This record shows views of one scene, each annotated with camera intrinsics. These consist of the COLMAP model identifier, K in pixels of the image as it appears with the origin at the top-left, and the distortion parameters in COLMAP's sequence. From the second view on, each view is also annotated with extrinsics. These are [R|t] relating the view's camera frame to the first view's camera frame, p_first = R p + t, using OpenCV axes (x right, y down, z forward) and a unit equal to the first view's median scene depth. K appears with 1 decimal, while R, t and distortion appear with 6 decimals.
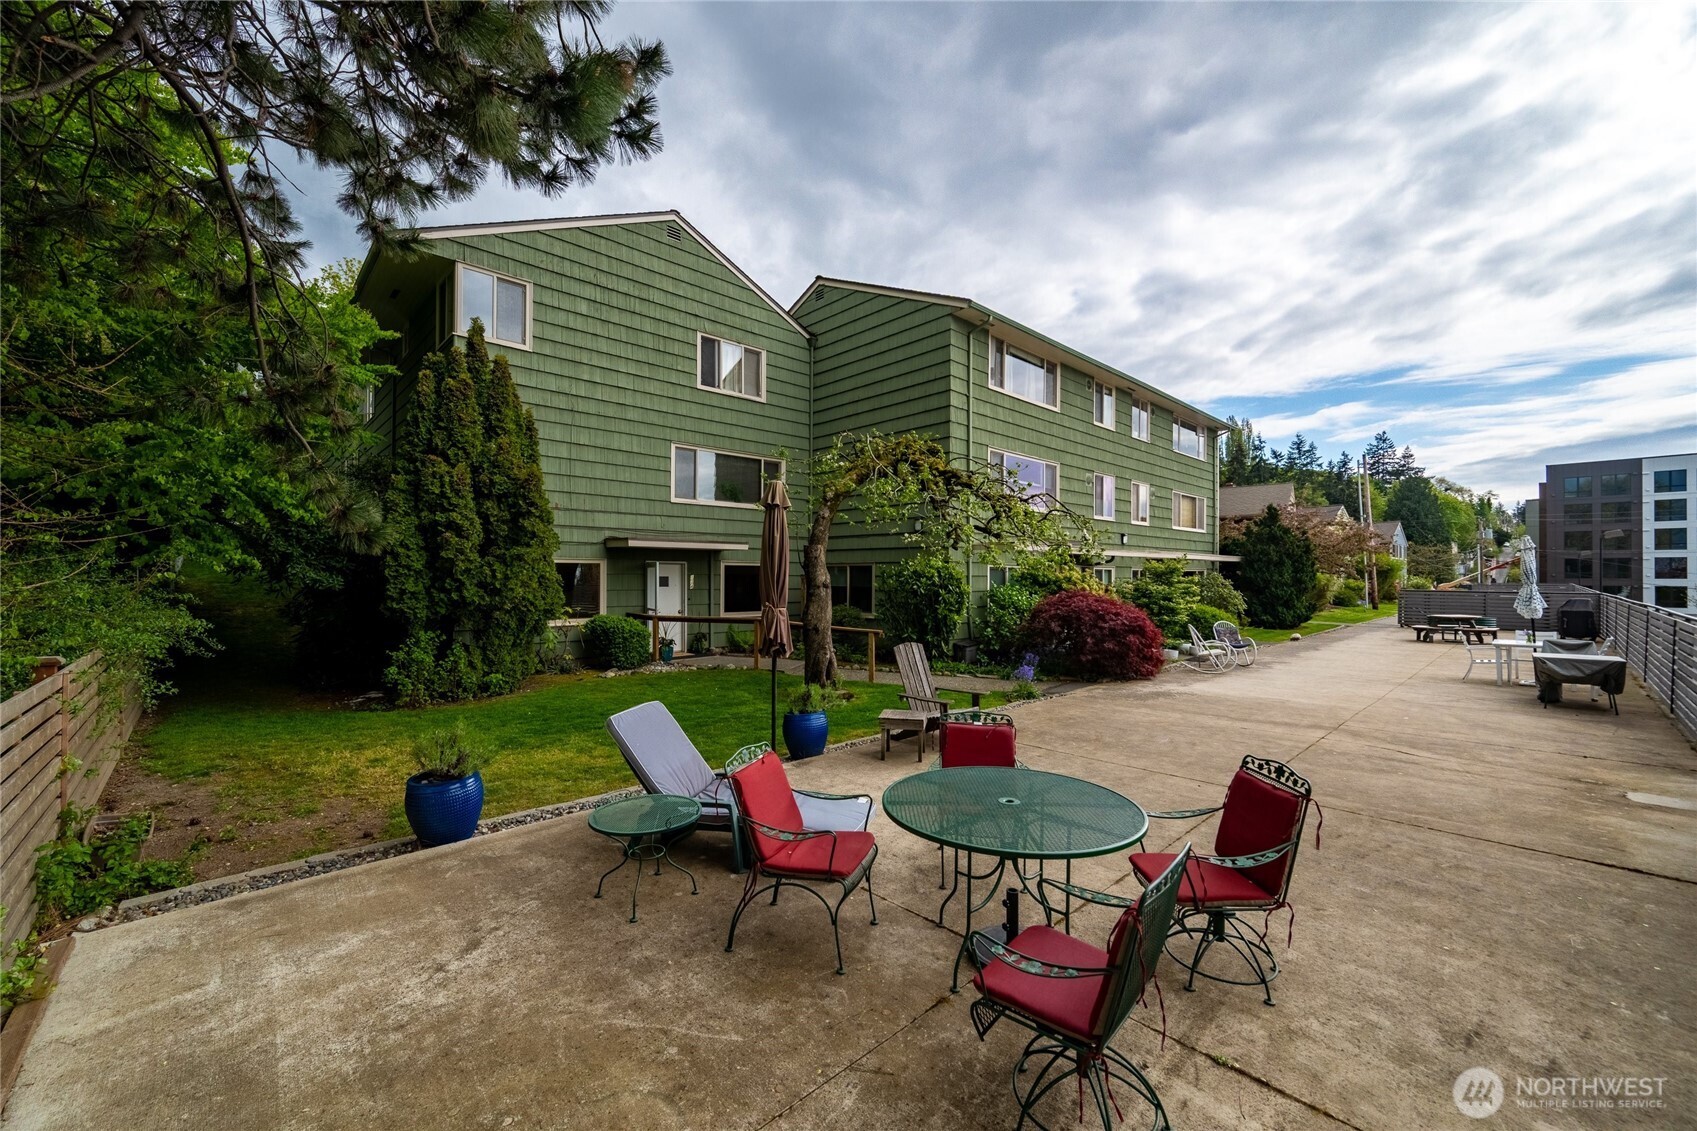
lens RADIAL K [[662.5, 0, 849.3], [0, 662.5, 568.8], [0, 0, 1]] dist [0.002538, -0.000038]
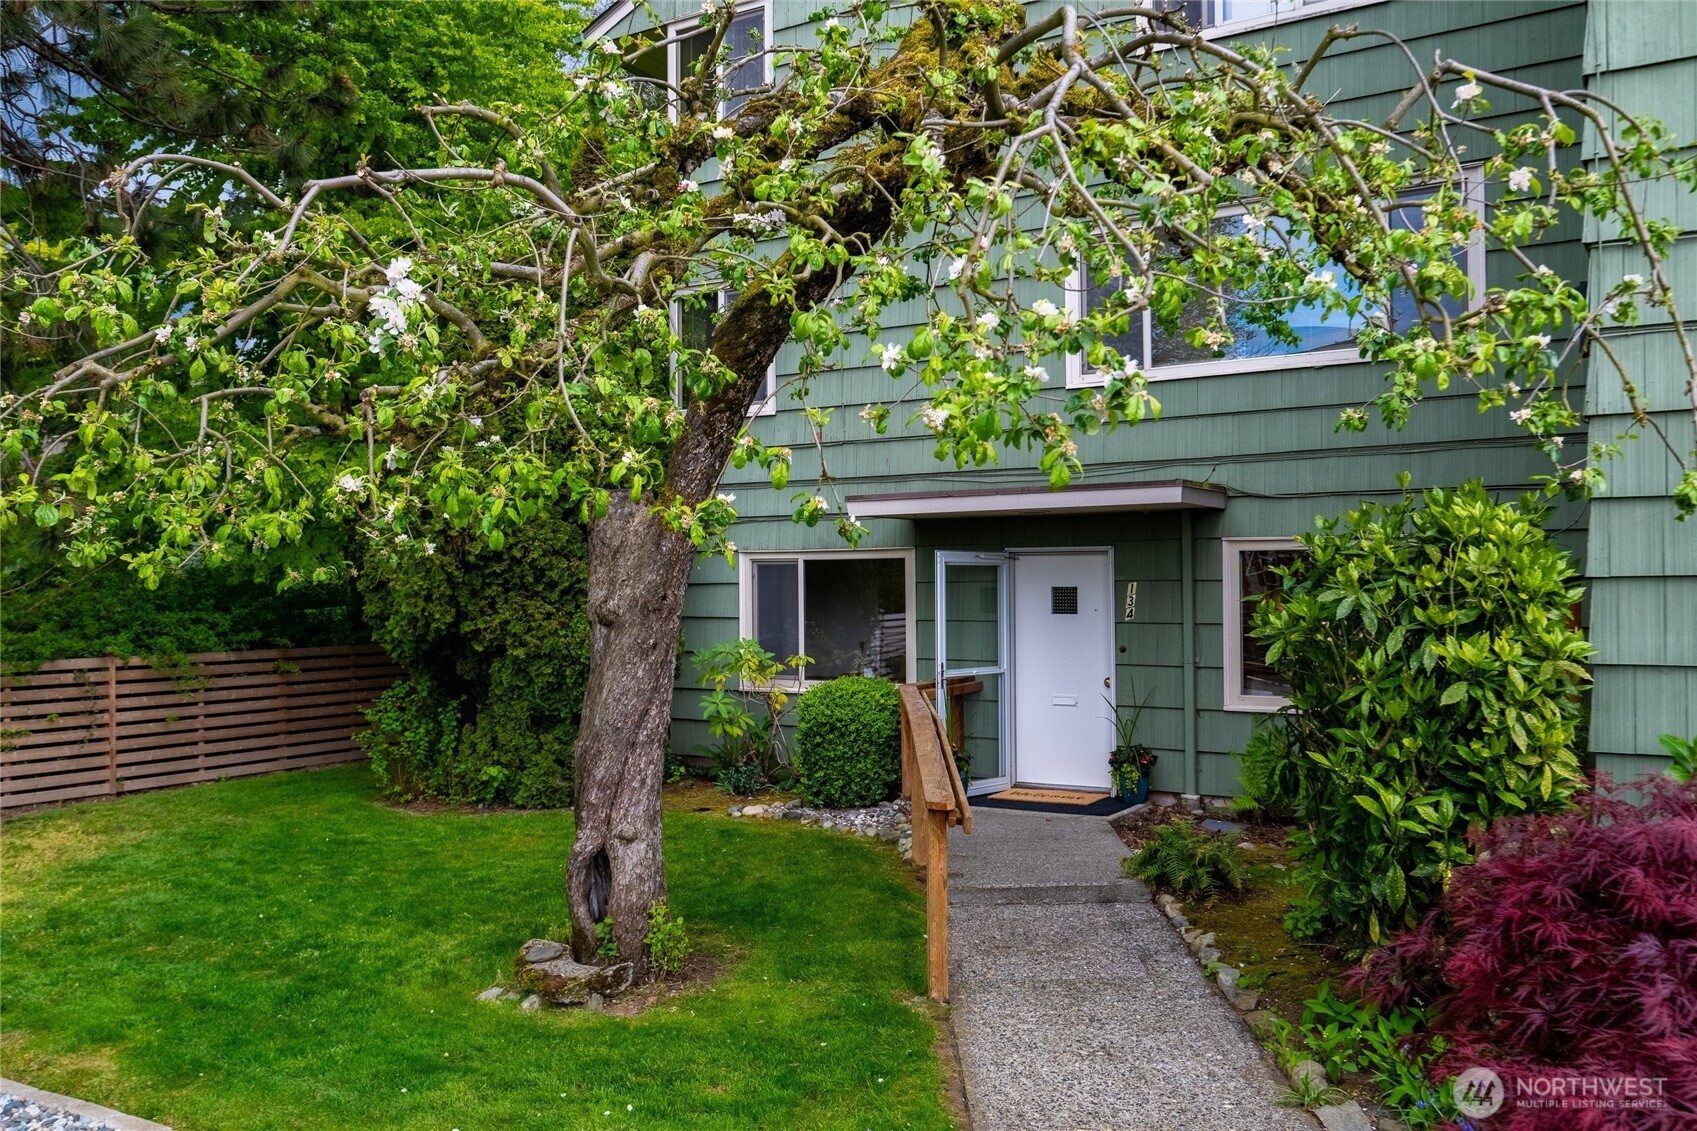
lens RADIAL K [[1413.9, 0, 848.5], [0, 1413.9, 565.5], [0, 0, 1]] dist [-0.005059, 0.001625]
pose [[0.280545, -0.021578, -0.959598, 0.535749], [0.020143, 0.999659, -0.016590, 0.011725], [0.959630, -0.014675, 0.280884, 0.756242]]
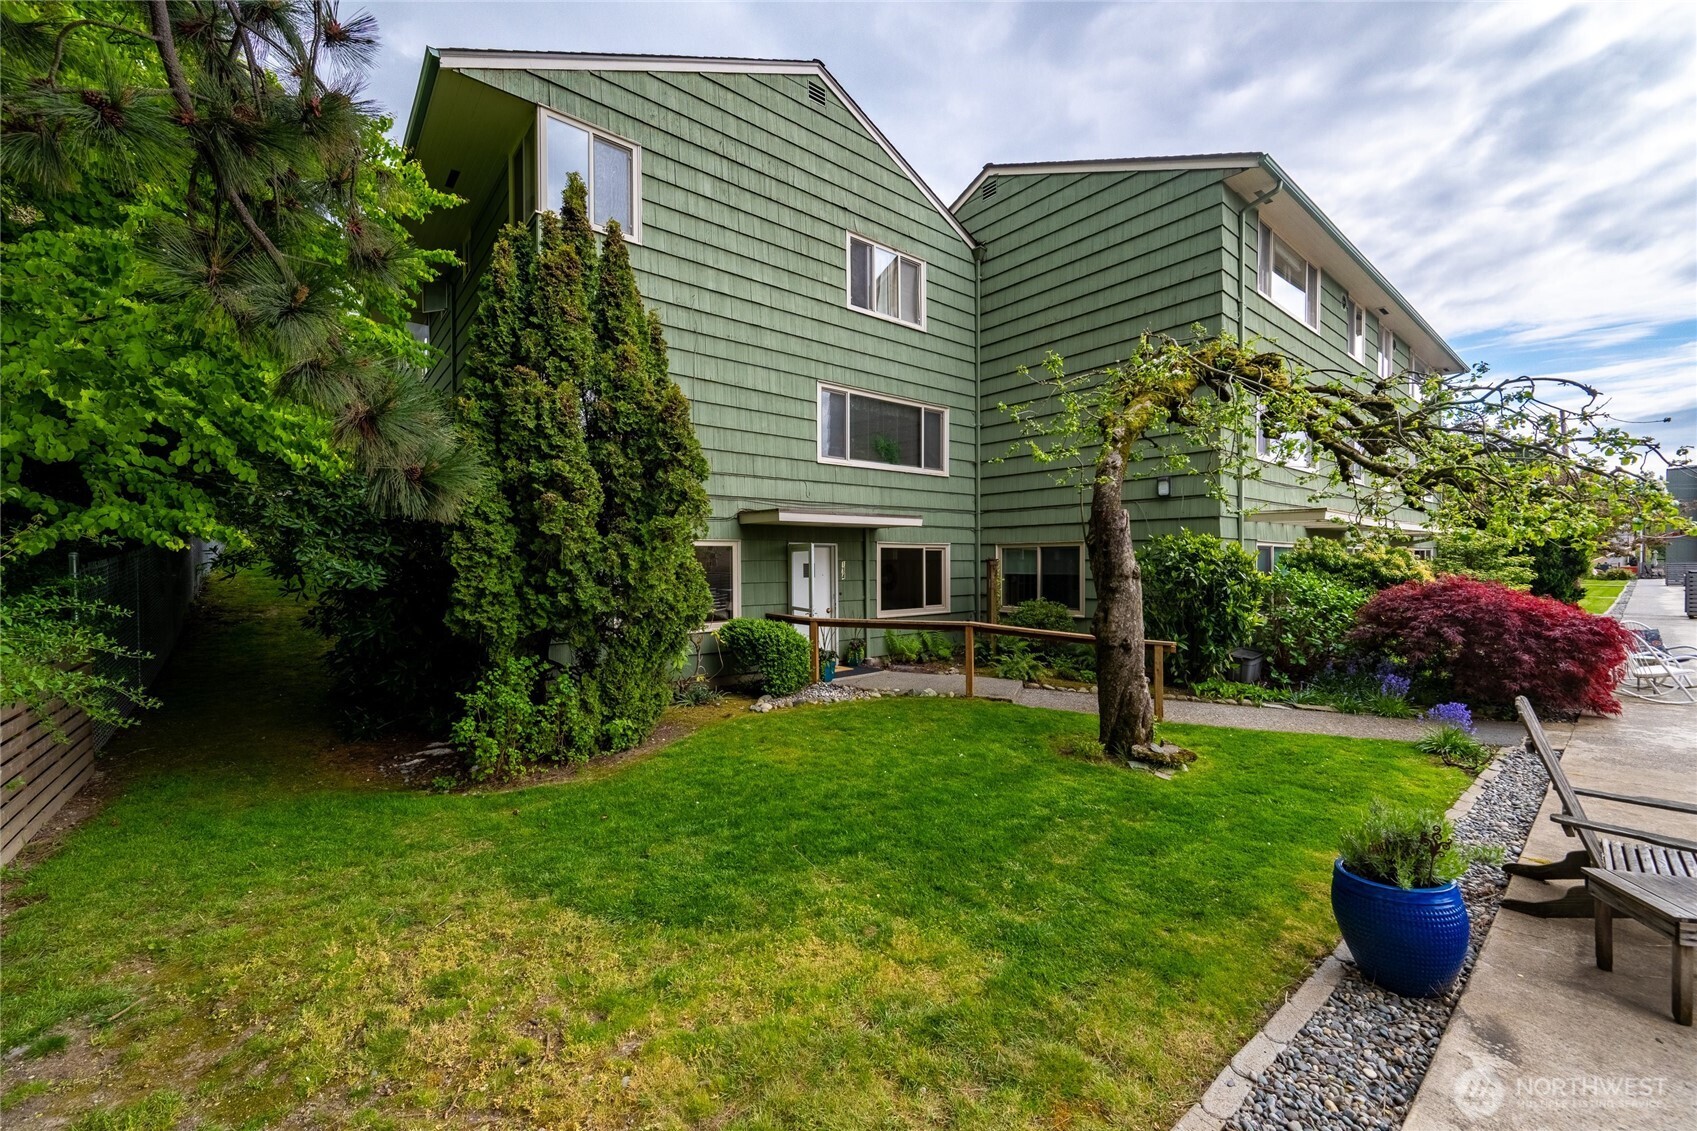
lens RADIAL K [[662.5, 0, 849.3], [0, 662.5, 568.8], [0, 0, 1]] dist [0.002538, -0.000038]
pose [[0.997978, -0.008693, -0.062966, -0.218278], [0.010031, 0.999730, 0.020958, 0.002815], [0.062767, -0.021547, 0.997796, 0.305904]]
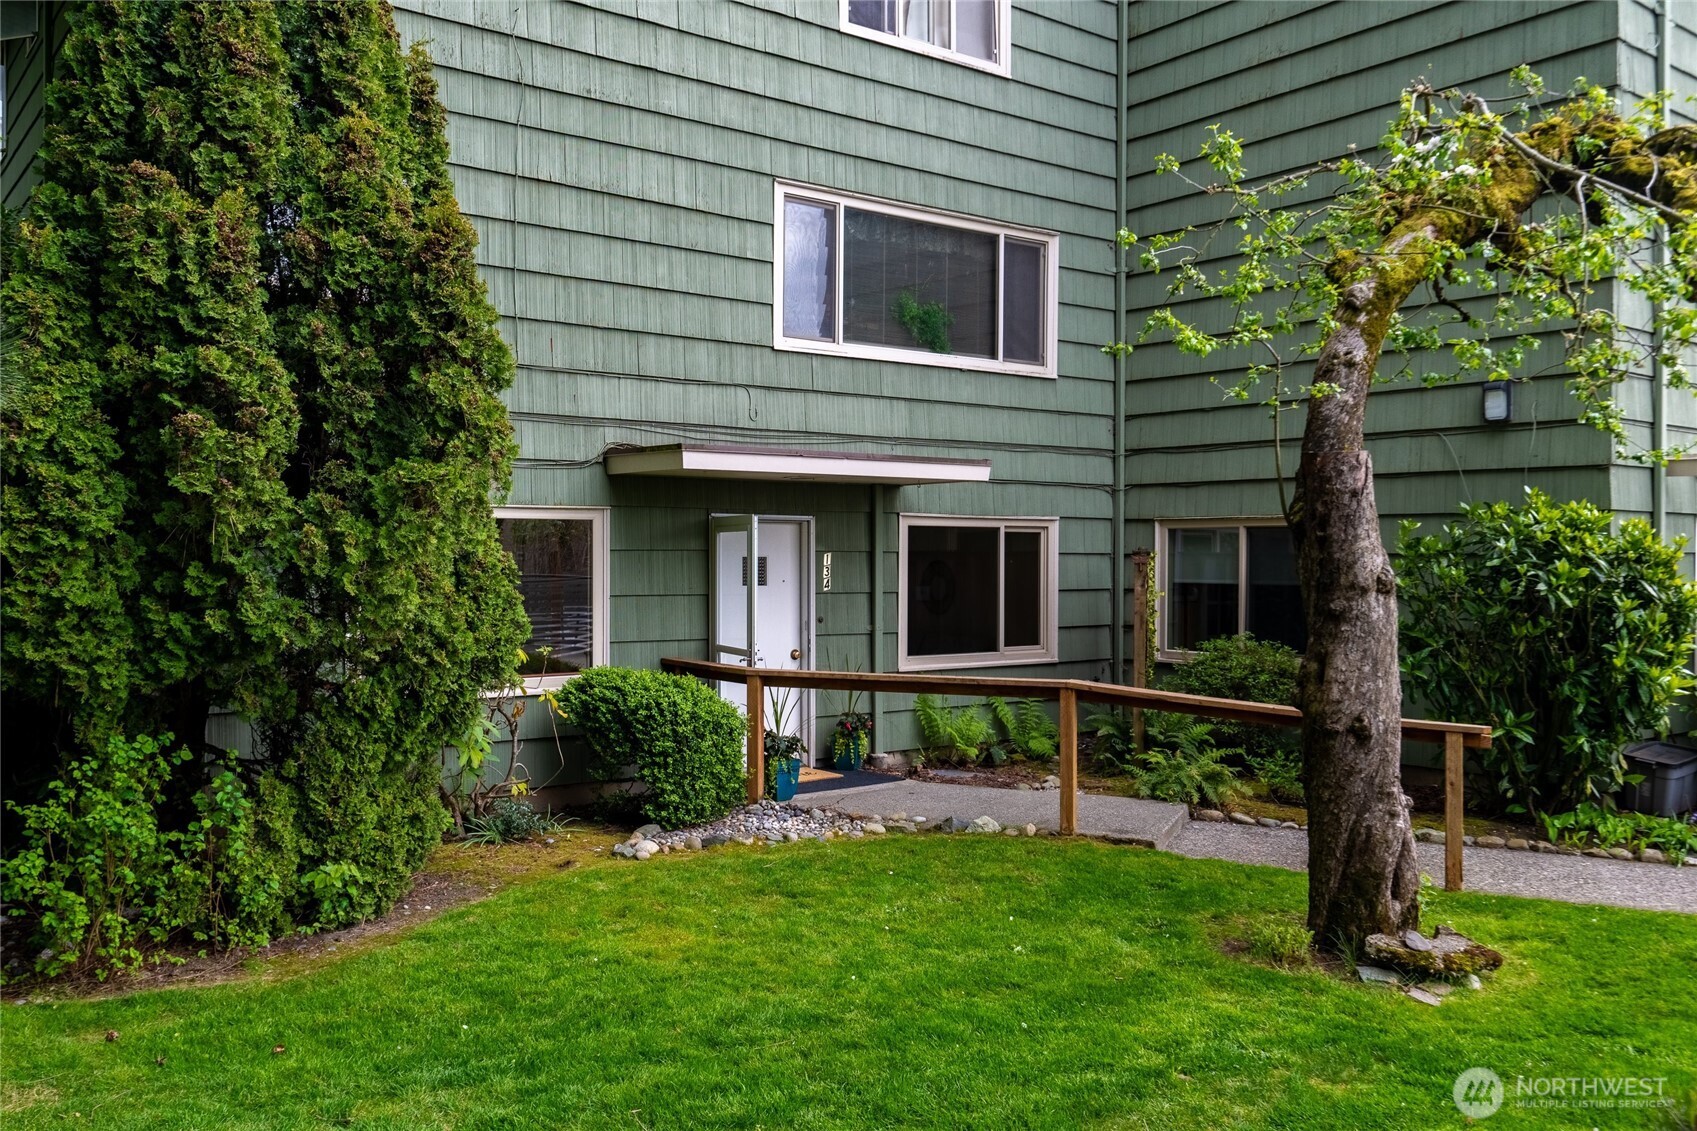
lens RADIAL K [[1413.9, 0, 848.5], [0, 1413.9, 565.5], [0, 0, 1]] dist [-0.005059, 0.001625]
pose [[0.994915, 0.000278, -0.100714, -0.176425], [0.001508, 0.999843, 0.017657, 0.003294], [0.100703, -0.017719, 0.994759, 0.282213]]
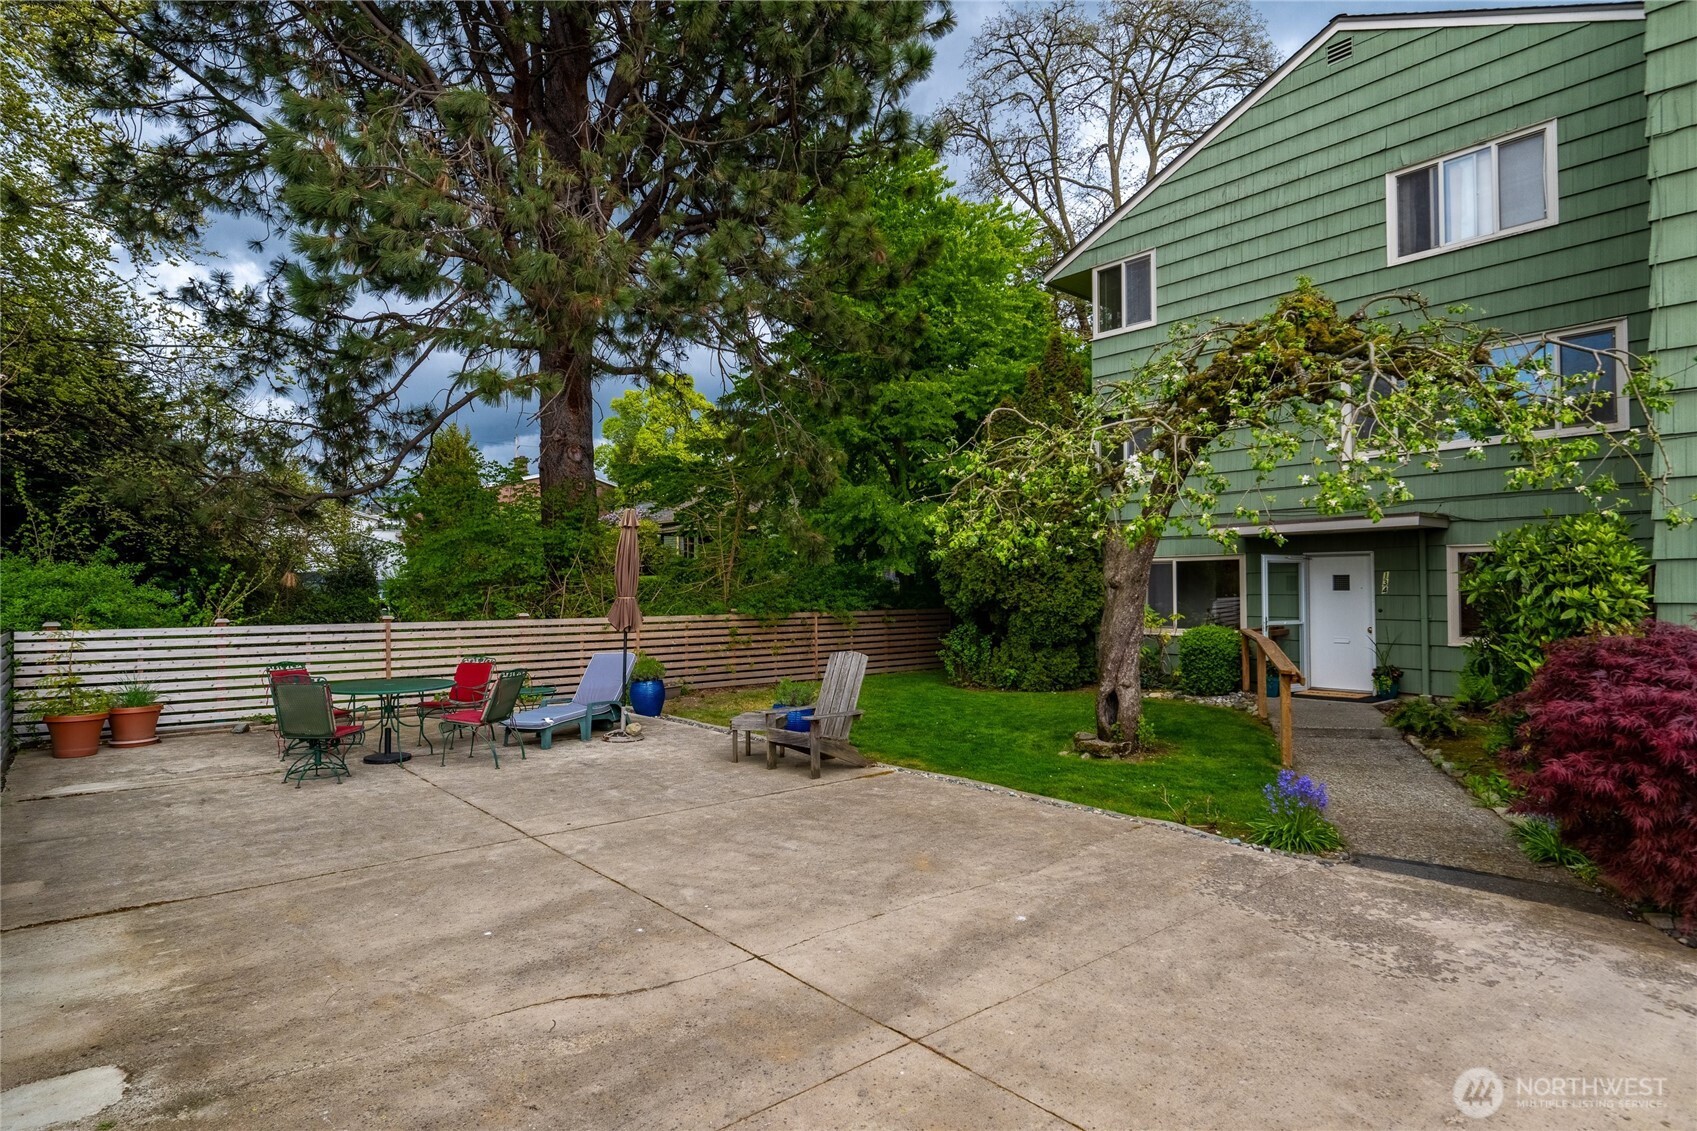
lens RADIAL K [[902.5, 0, 848.8], [0, 902.5, 571.1], [0, 0, 1]] dist [-0.000642, -0.002135]
pose [[-0.047218, -0.022901, -0.998622, 0.739819], [0.018403, 0.999548, -0.023793, 0.022962], [0.998715, -0.019501, -0.046775, 0.639177]]
